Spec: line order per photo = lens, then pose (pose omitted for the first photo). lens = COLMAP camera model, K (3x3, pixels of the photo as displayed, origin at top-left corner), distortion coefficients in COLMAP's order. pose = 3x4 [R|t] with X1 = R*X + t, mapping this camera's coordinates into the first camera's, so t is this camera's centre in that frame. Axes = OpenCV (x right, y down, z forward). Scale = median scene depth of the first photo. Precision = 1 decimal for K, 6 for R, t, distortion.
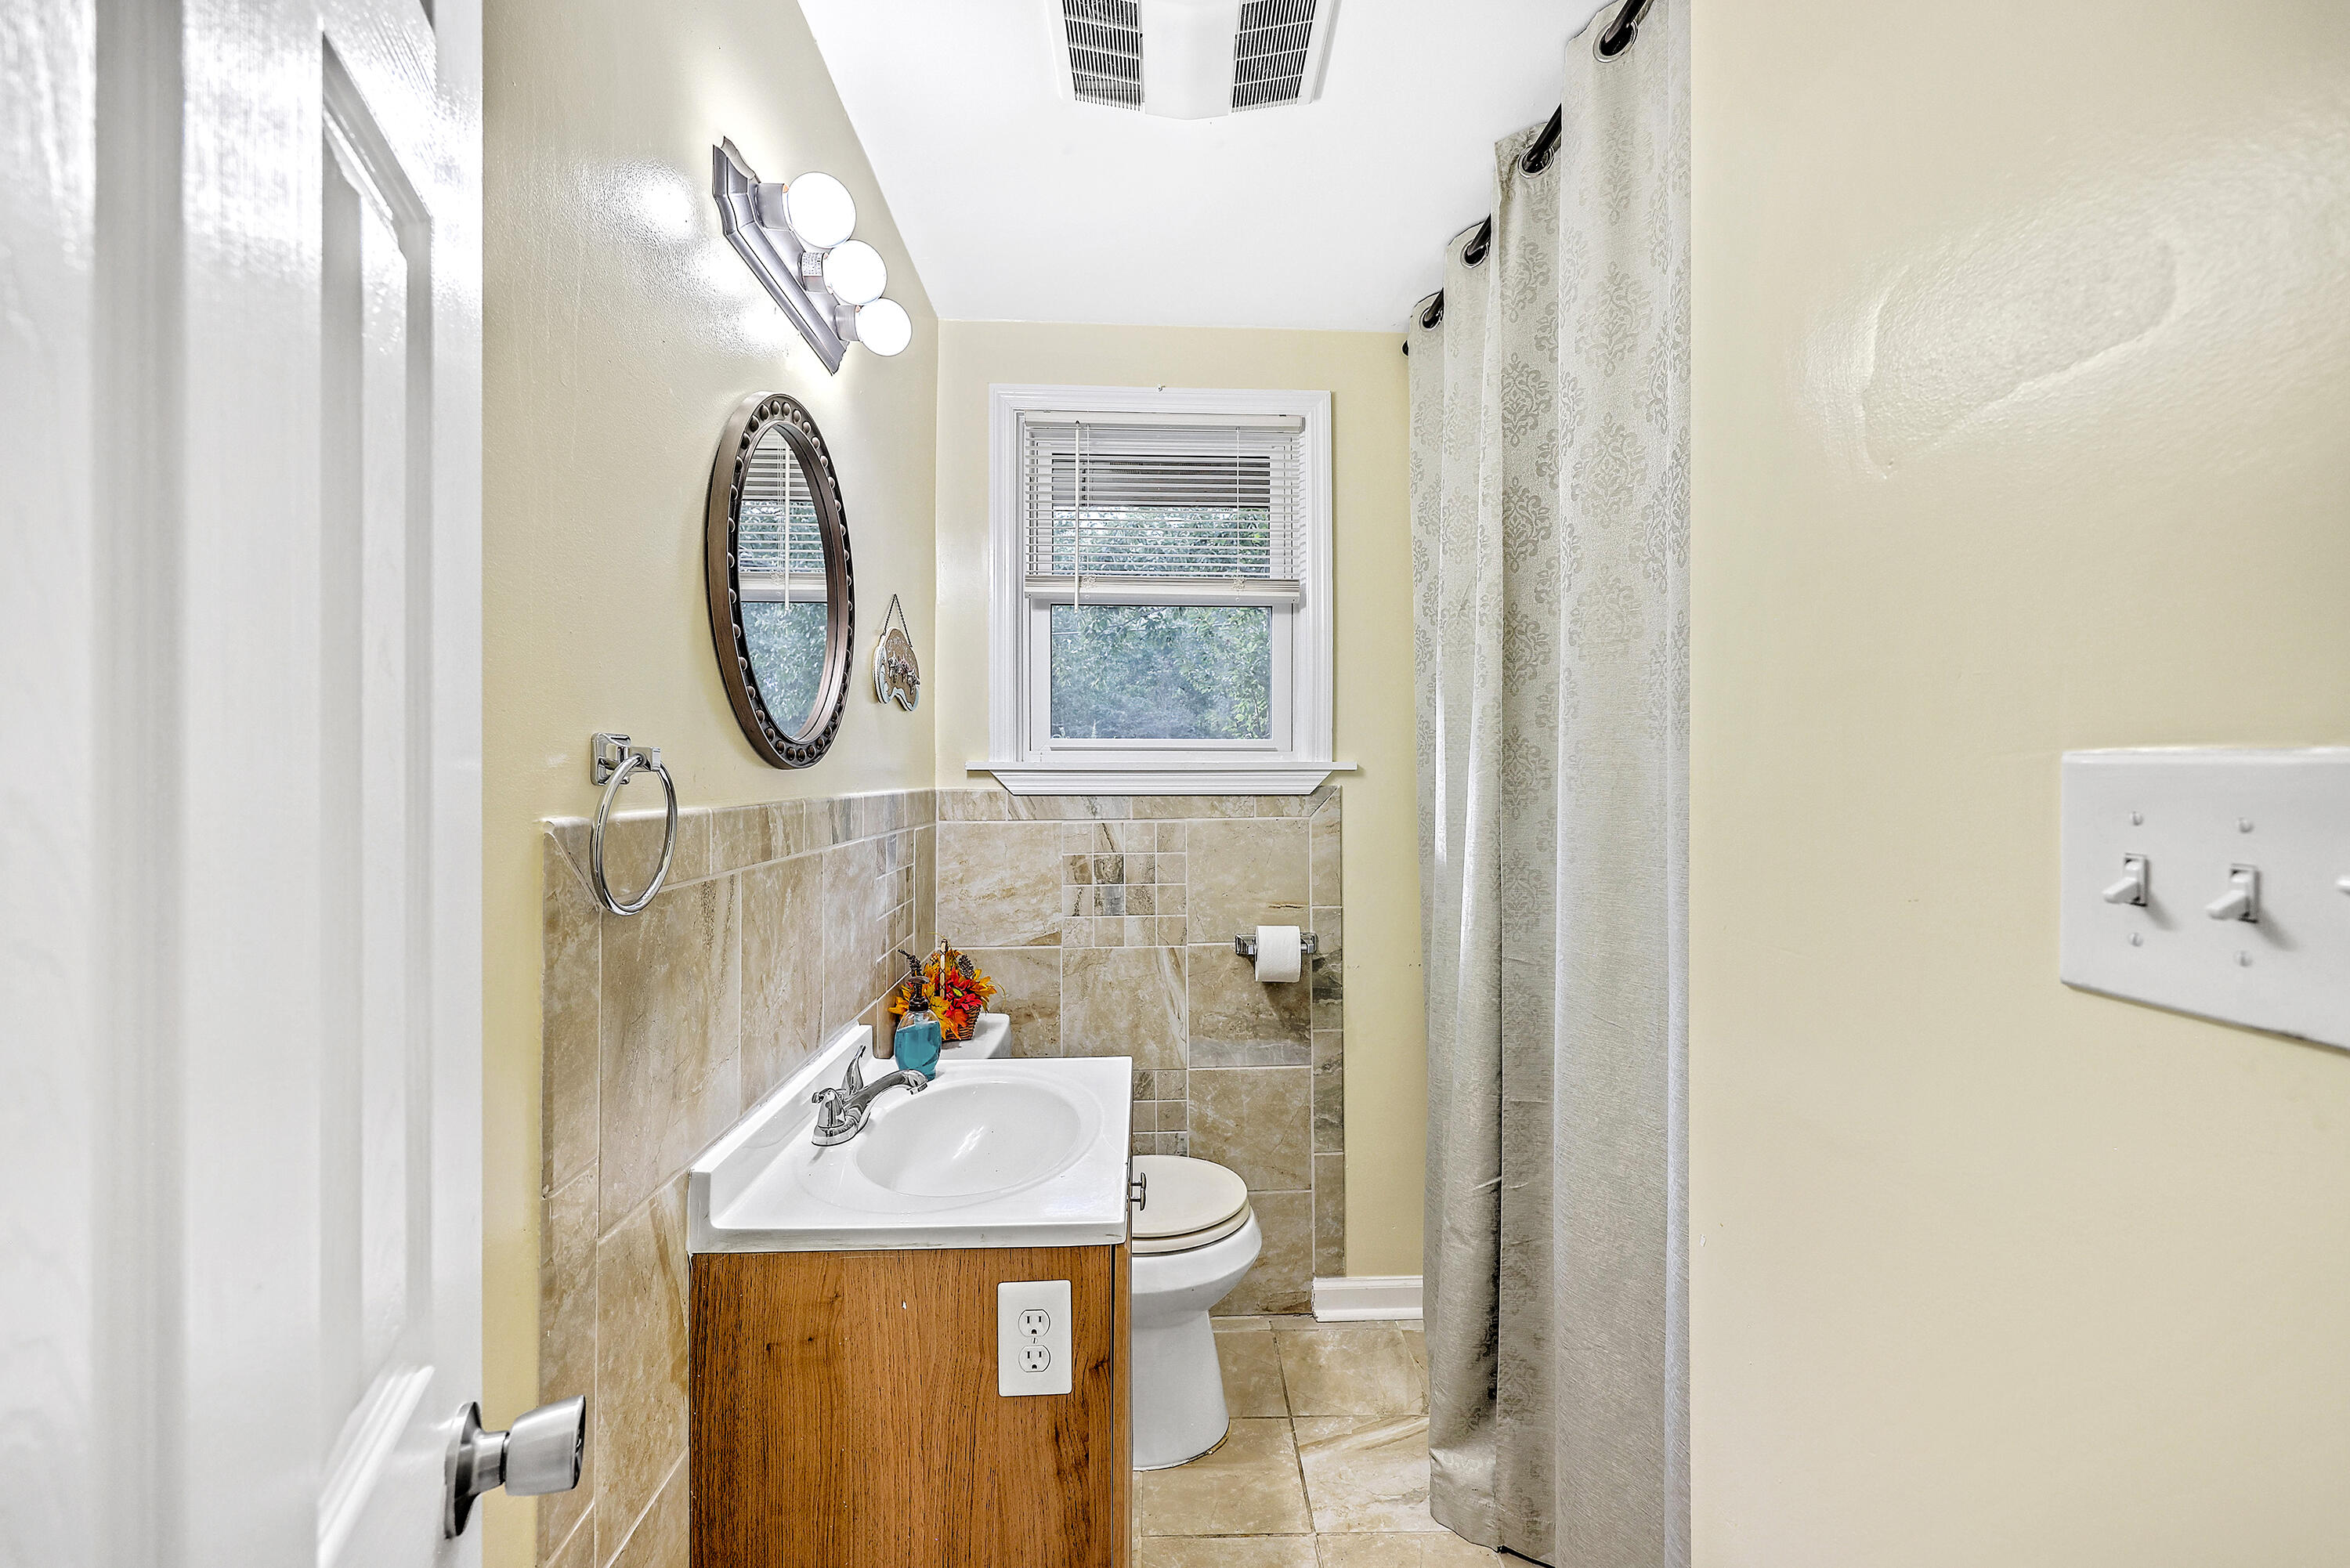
lens RADIAL K [[957.7, 0, 1186.0], [0, 957.7, 775.6], [0, 0, 1]] dist [-0.001227, -0.000471]
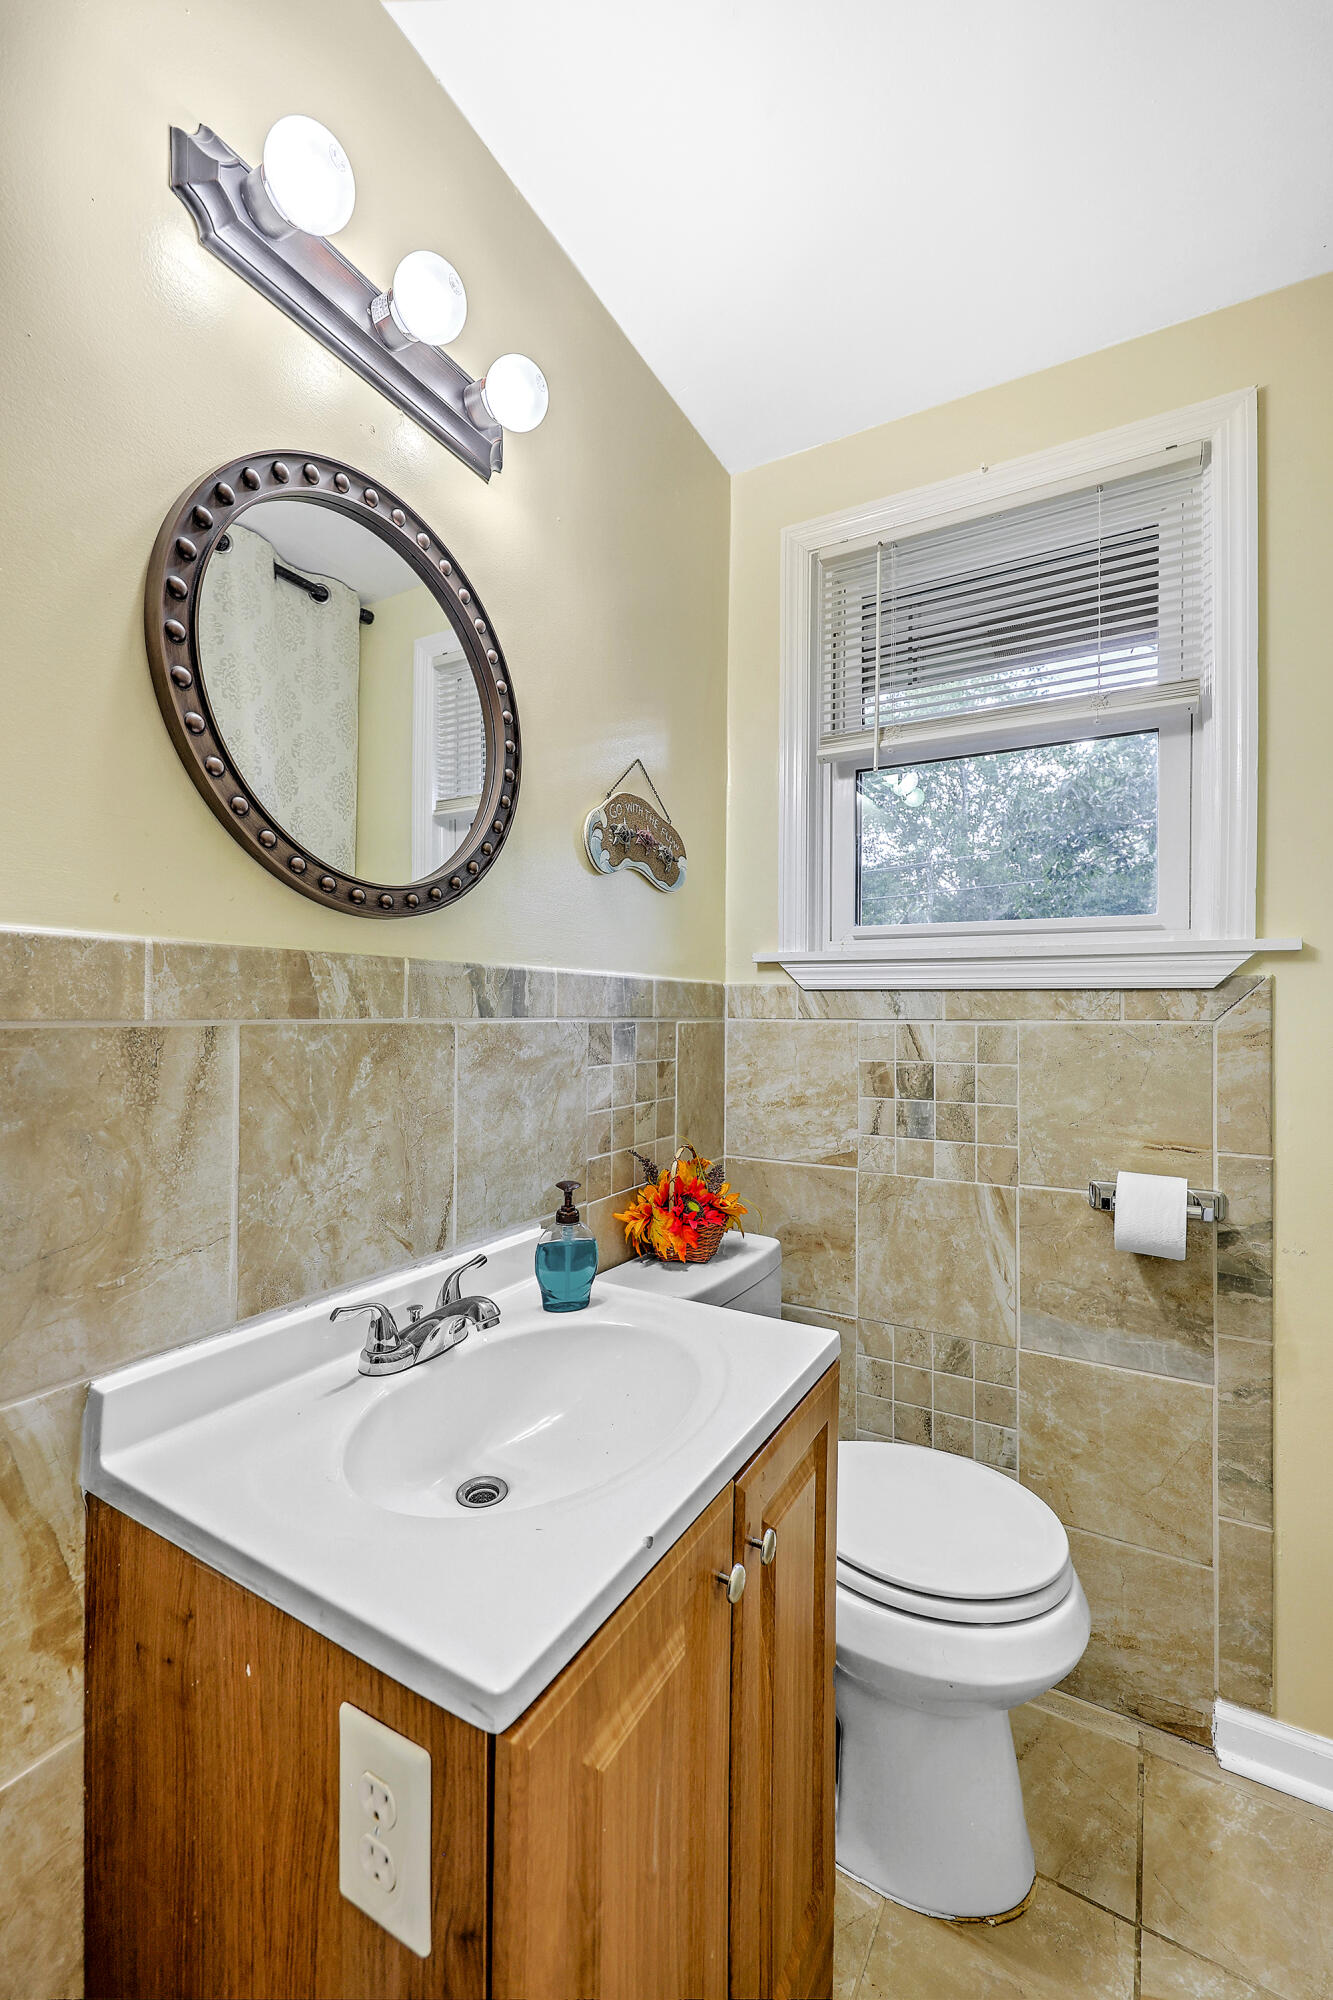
lens RADIAL K [[815.2, 0, 654.7], [0, 815.2, 1007.5], [0, 0, 1]] dist [-0.001227, -0.000471]
pose [[0.842011, 0.008182, -0.539398, 0.106517], [-0.012671, 0.999909, -0.004613, 0.041126], [0.539311, 0.010719, 0.842039, 0.295066]]
